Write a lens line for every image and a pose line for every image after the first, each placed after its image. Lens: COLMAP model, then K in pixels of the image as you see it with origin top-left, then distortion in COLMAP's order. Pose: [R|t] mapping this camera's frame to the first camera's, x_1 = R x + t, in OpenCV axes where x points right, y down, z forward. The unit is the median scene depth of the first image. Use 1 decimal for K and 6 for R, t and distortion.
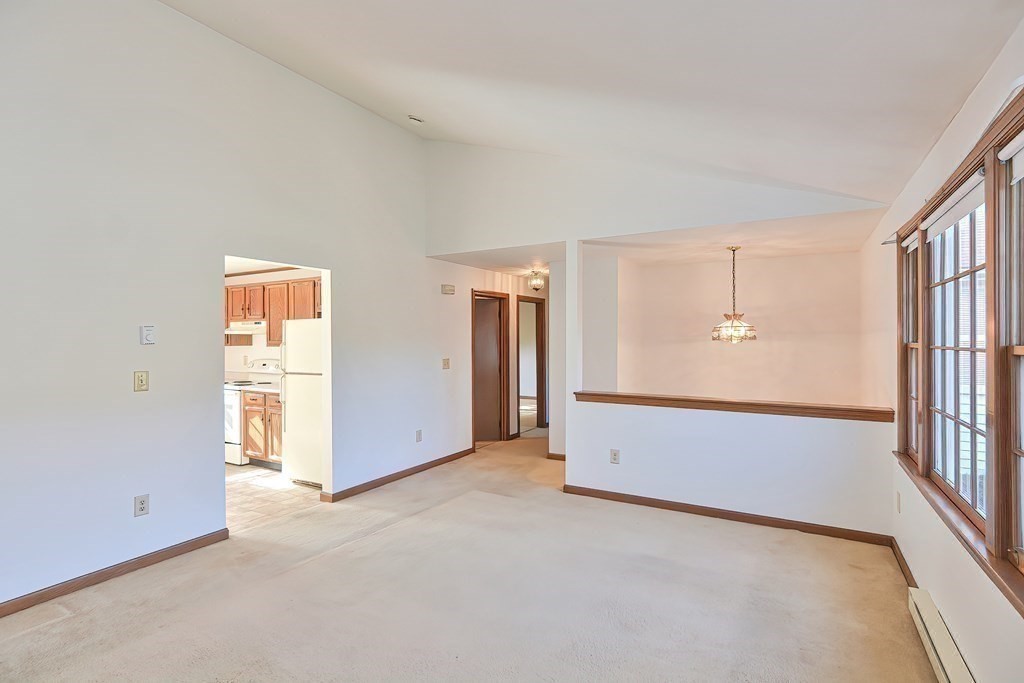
lens RADIAL K [[503.6, 0, 513.5], [0, 503.6, 342.7], [0, 0, 1]] dist [-0.015667, 0.002946]
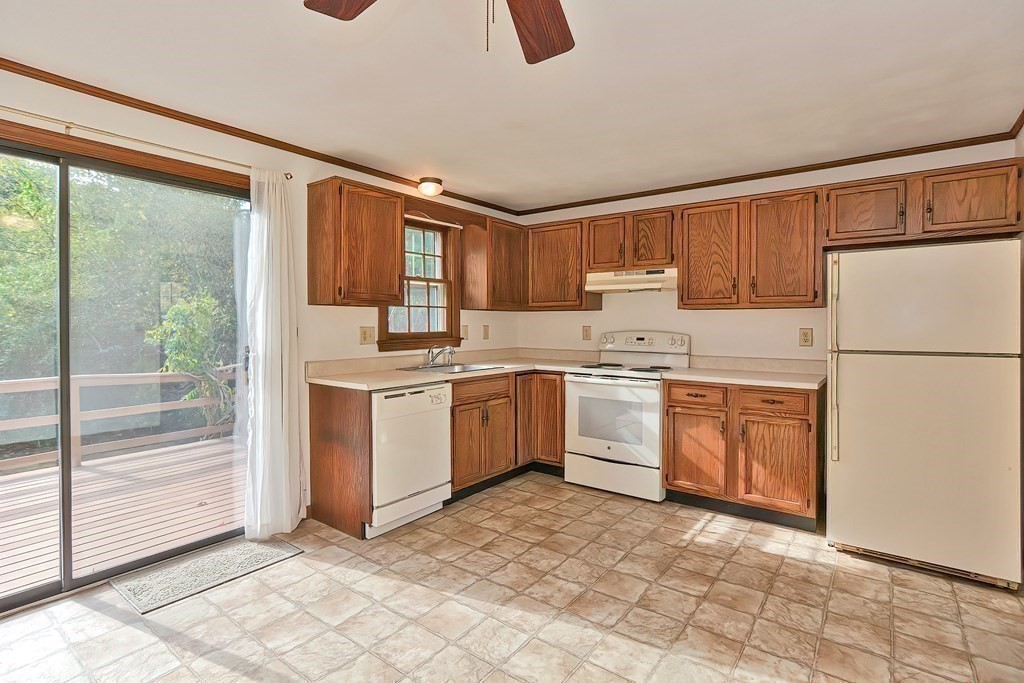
lens RADIAL K [[503.6, 0, 508.1], [0, 503.6, 338.2], [0, 0, 1]] dist [-0.015667, 0.002946]
pose [[0.993138, 0.008301, -0.116654, -0.676911], [-0.004497, 0.999451, 0.032836, 0.025550], [0.116863, -0.032086, 0.992630, 0.386010]]
